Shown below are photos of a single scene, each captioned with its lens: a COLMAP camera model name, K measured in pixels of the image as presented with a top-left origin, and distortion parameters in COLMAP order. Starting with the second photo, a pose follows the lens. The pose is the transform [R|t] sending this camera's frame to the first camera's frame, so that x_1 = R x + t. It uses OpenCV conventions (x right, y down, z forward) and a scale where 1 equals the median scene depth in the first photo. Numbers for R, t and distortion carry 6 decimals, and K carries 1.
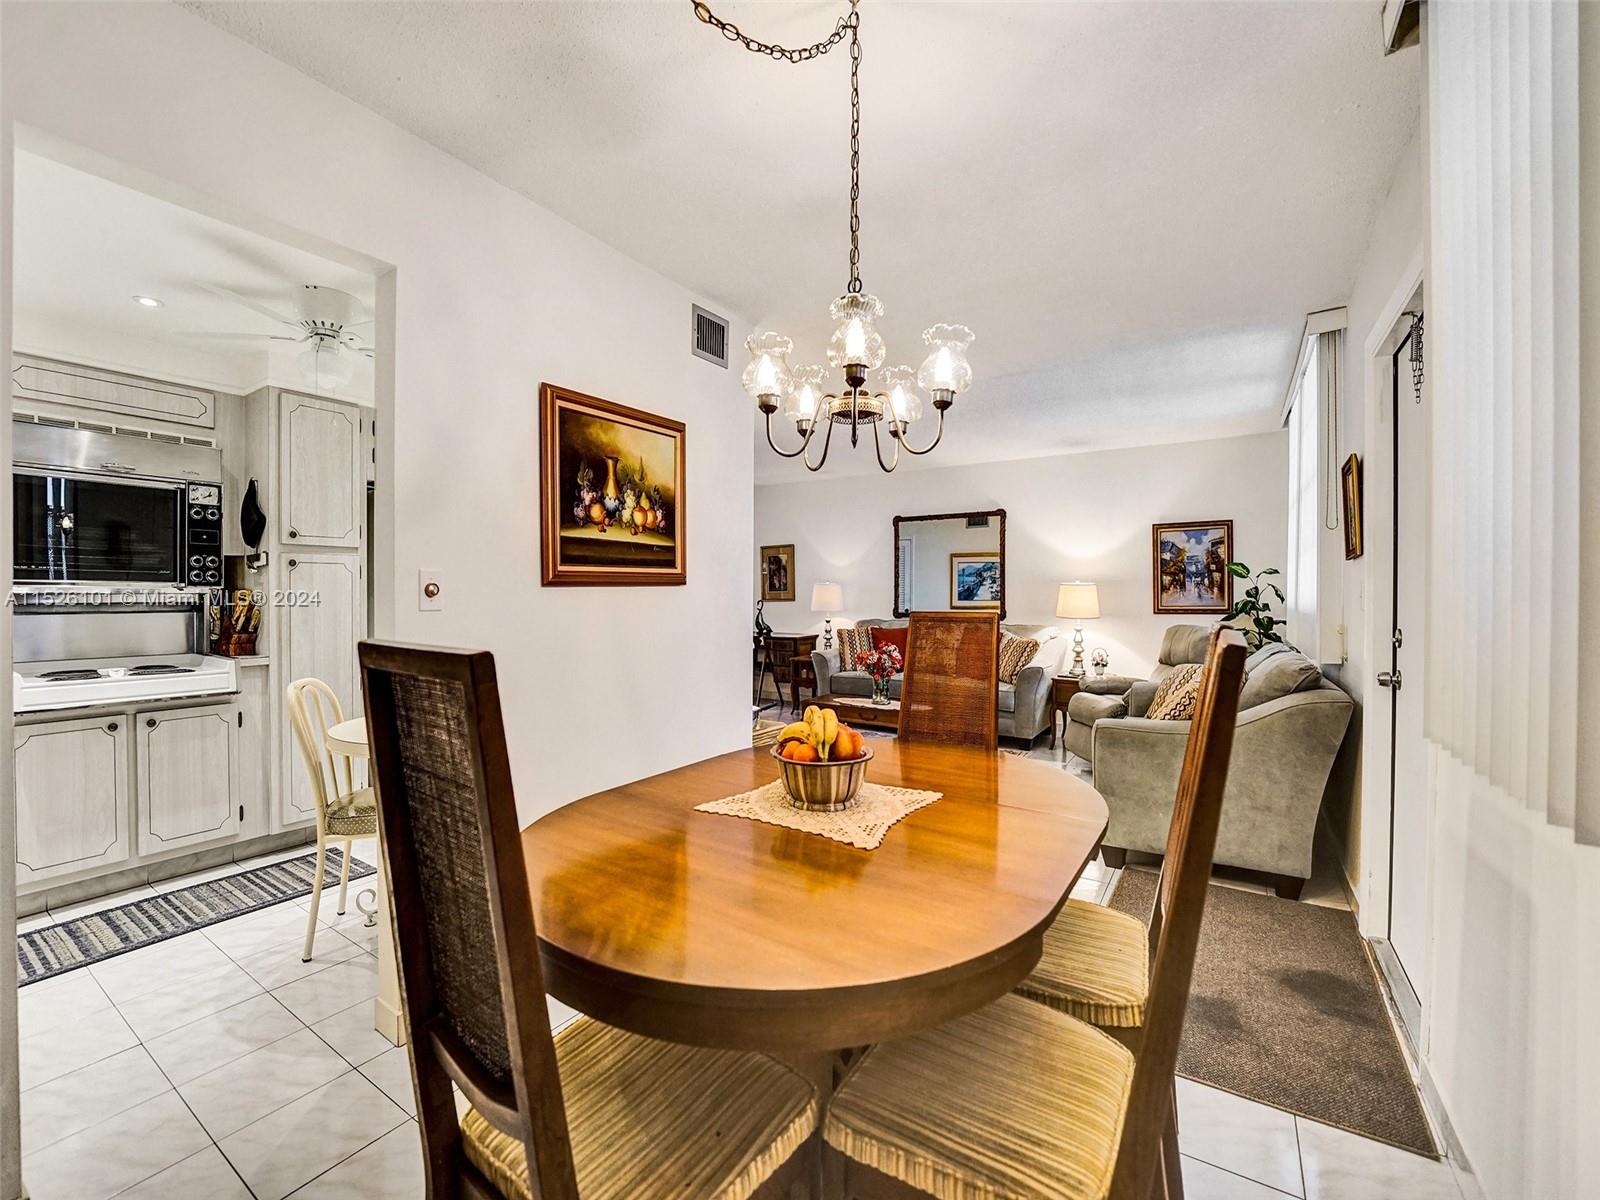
lens RADIAL K [[666.5, 0, 793.0], [0, 666.5, 594.3], [0, 0, 1]] dist [-0.022290, 0.000169]
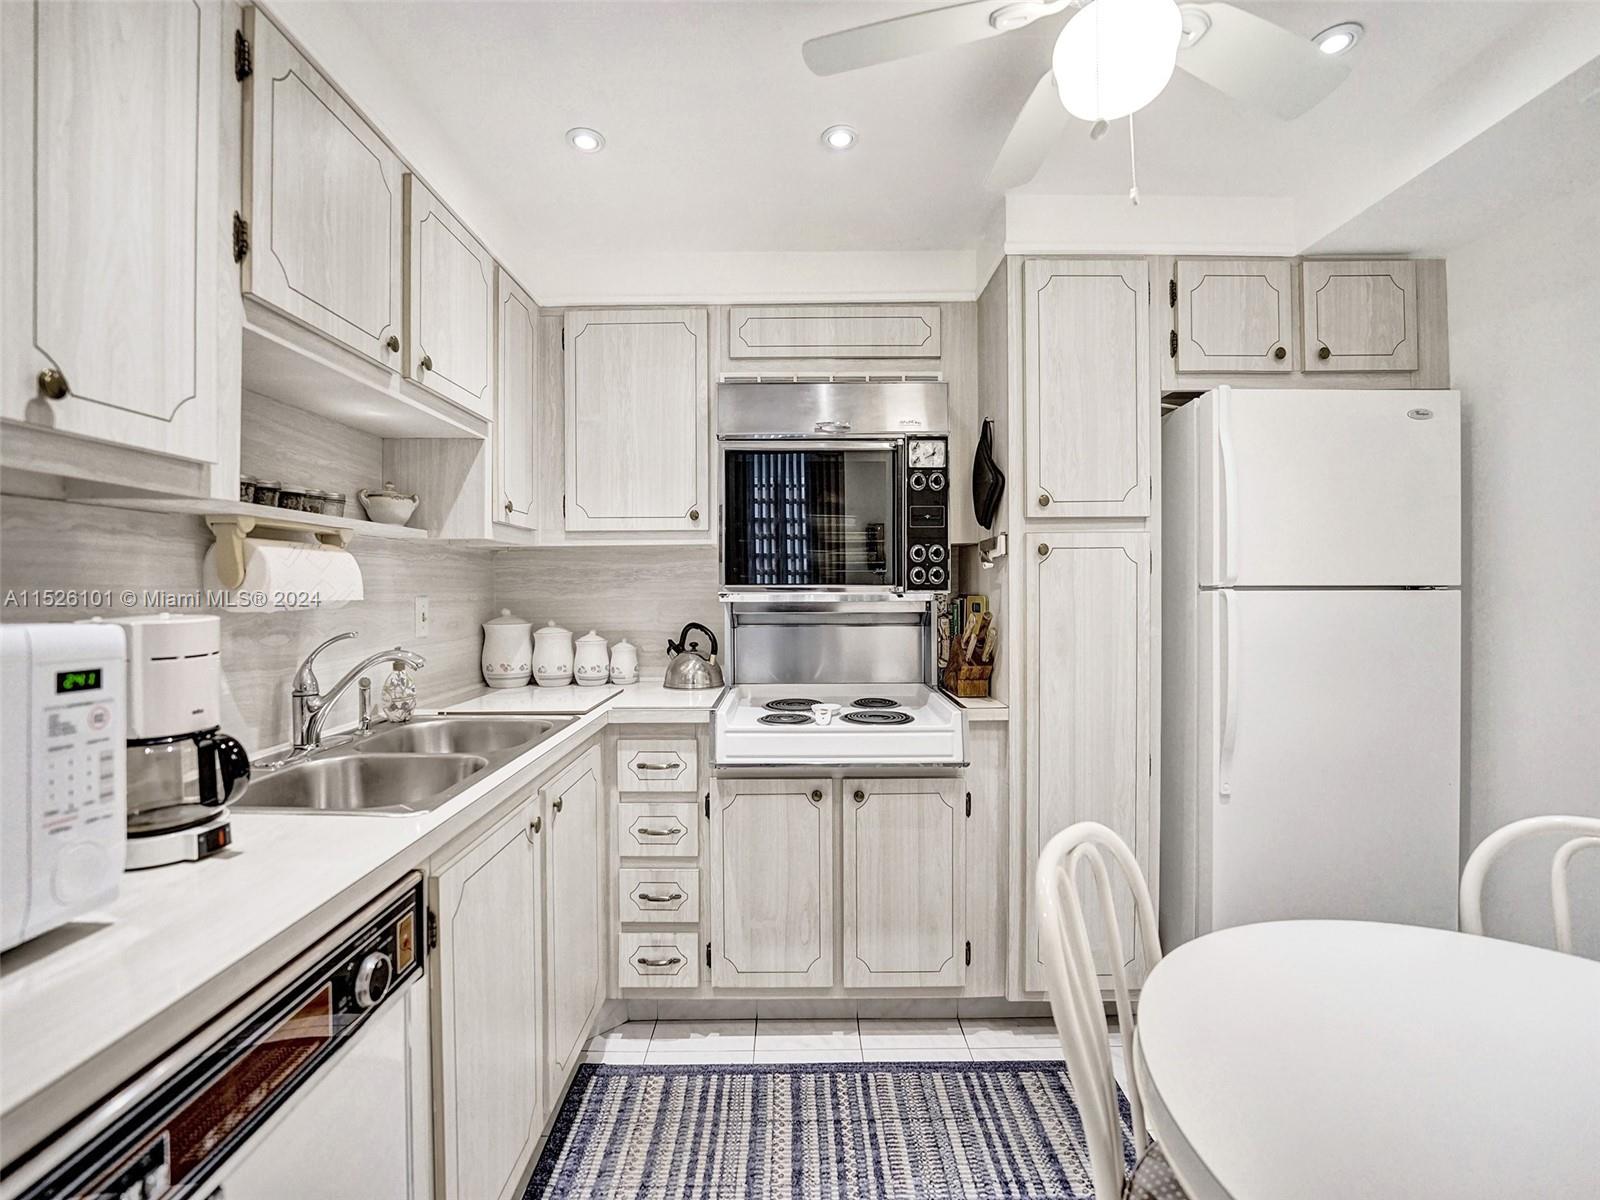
lens RADIAL K [[666.5, 0, 793.0], [0, 666.5, 594.3], [0, 0, 1]] dist [-0.022290, 0.000169]
pose [[0.544665, 0.006729, -0.838626, -0.406928], [0.000811, 0.999963, 0.008551, -0.014541], [0.838653, -0.005338, 0.544640, 0.517663]]
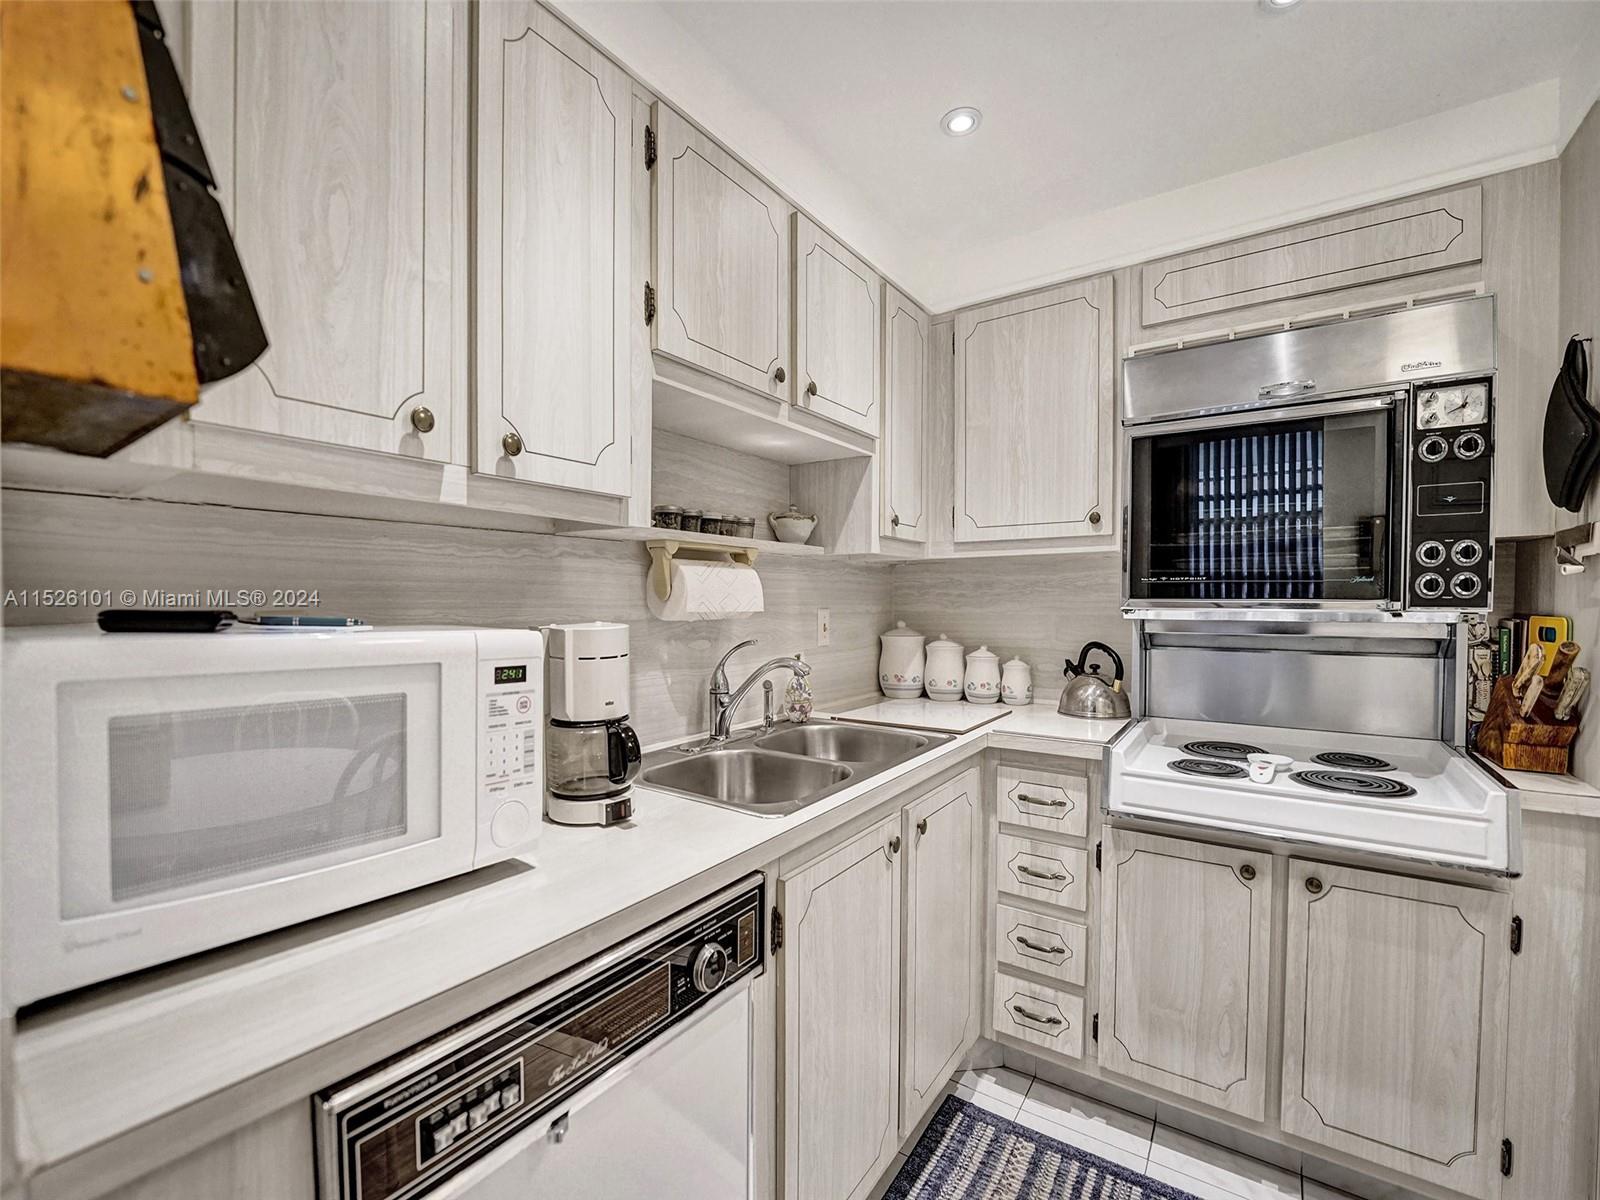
lens RADIAL K [[672.1, 0, 813.9], [0, 672.1, 616.2], [0, 0, 1]] dist [-0.024793, 0.000882]
pose [[-0.016708, 0.023747, -0.999578, -0.436049], [-0.003479, 0.999711, 0.023808, -0.015918], [0.999854, 0.003875, -0.016620, 0.568016]]
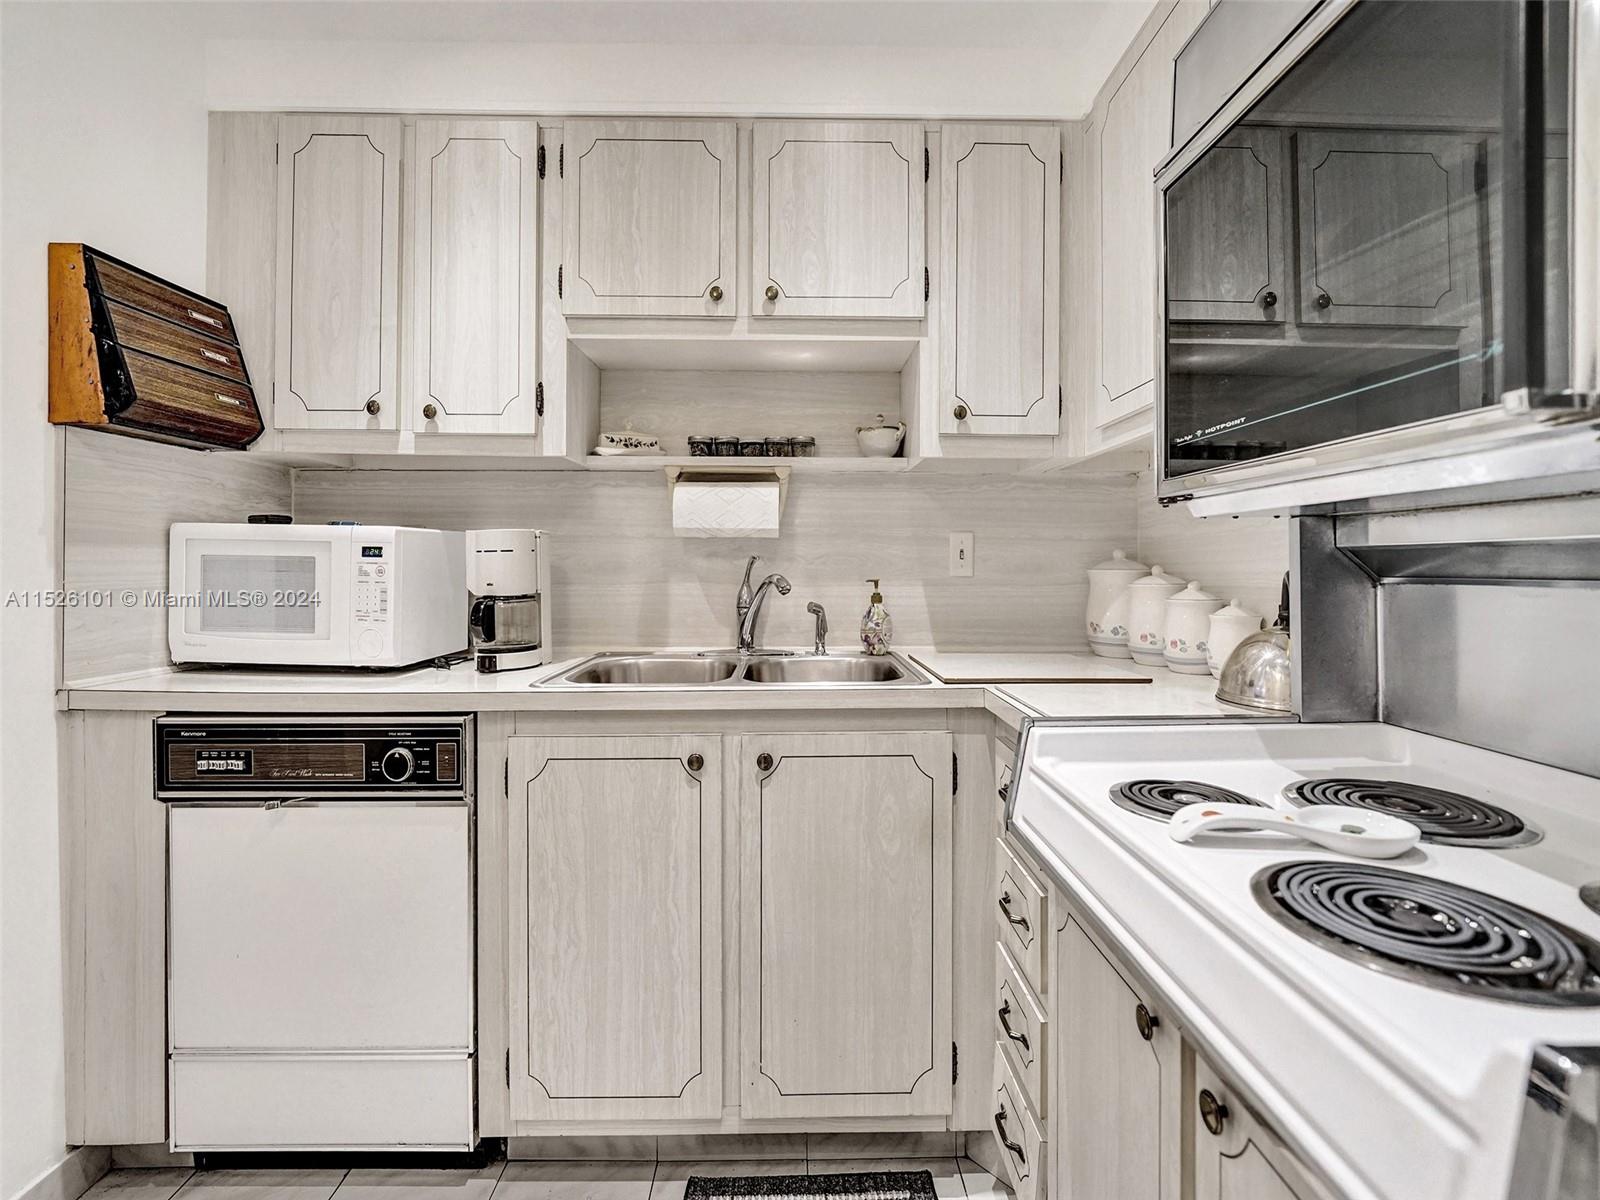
lens RADIAL K [[698.5, 0, 810.4], [0, 698.5, 566.9], [0, 0, 1]] dist [-0.012158, 0.000321]
pose [[-0.818887, -0.001626, -0.573952, -0.684402], [-0.003612, 0.999991, 0.002319, 0.023483], [0.573943, 0.003972, -0.818886, 1.001426]]
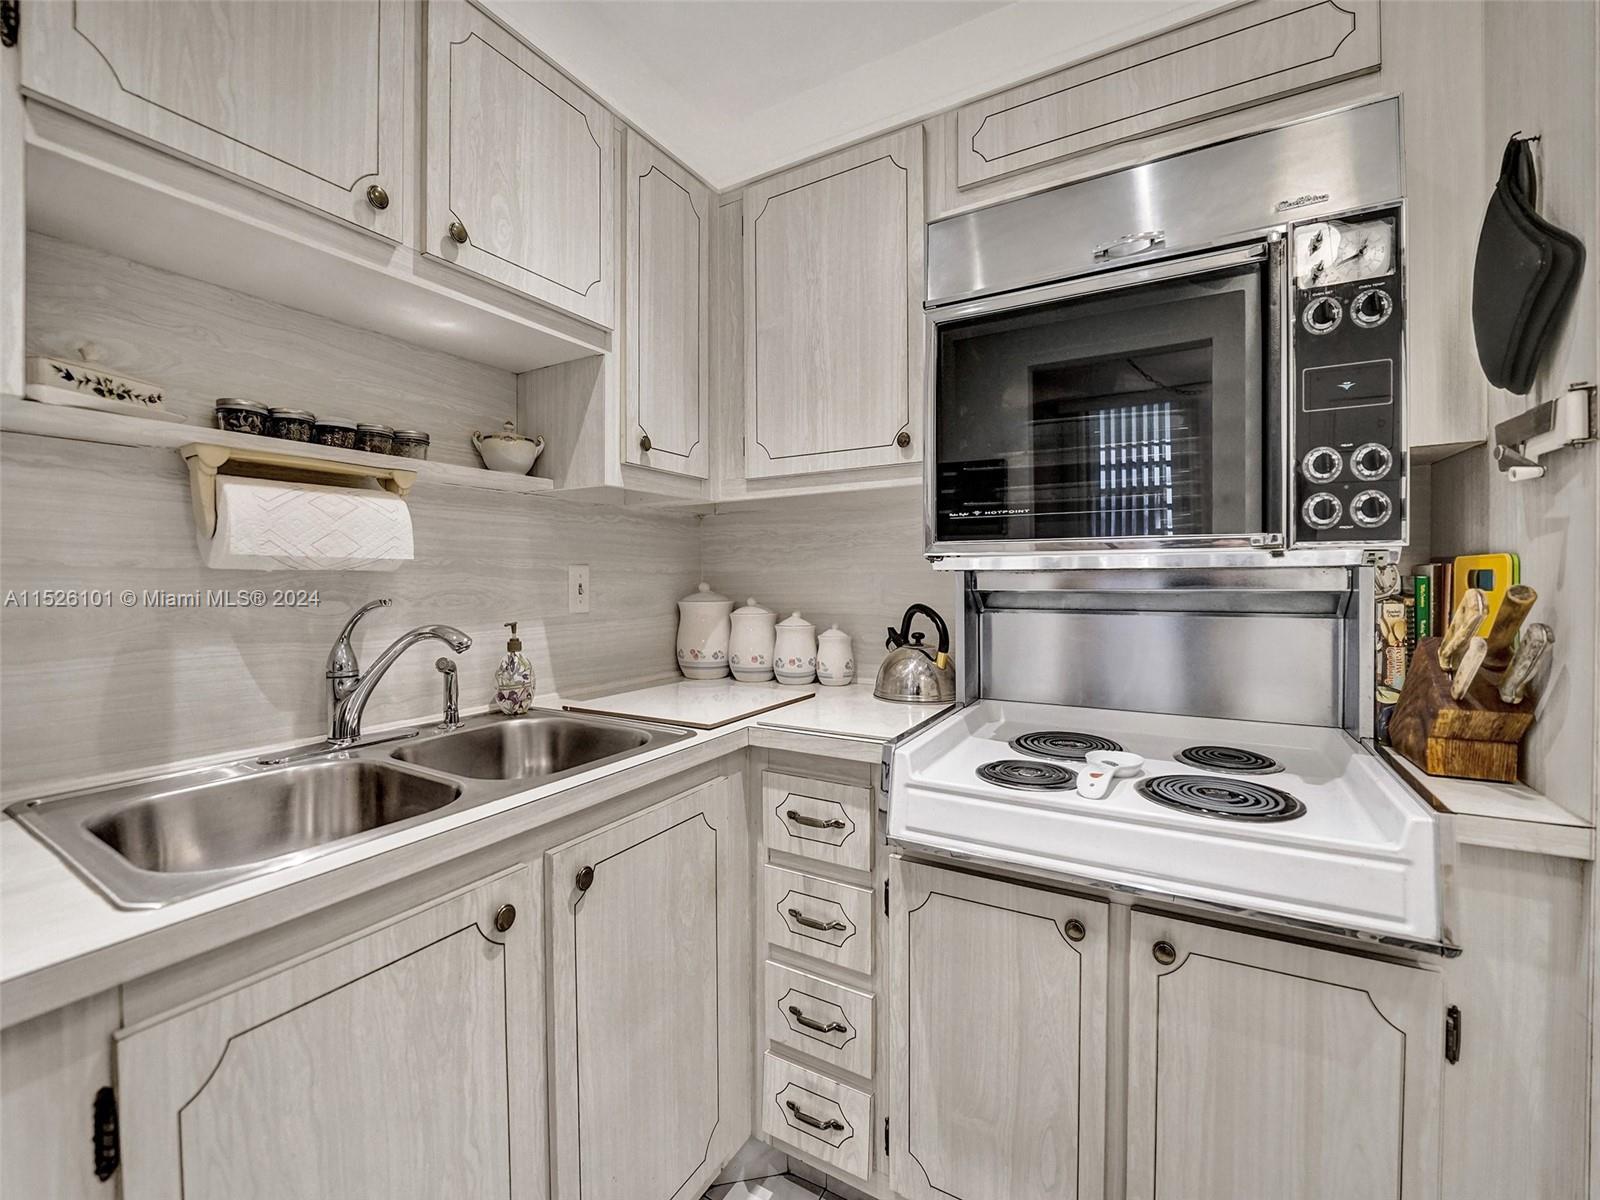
lens RADIAL K [[661.5, 0, 800.1], [0, 661.5, 587.3], [0, 0, 1]] dist [-0.022603, -0.000374]
pose [[0.049206, 0.012044, -0.998716, -0.599453], [0.001030, 0.999926, 0.012110, 0.005357], [0.998788, -0.001625, 0.049190, 0.722394]]
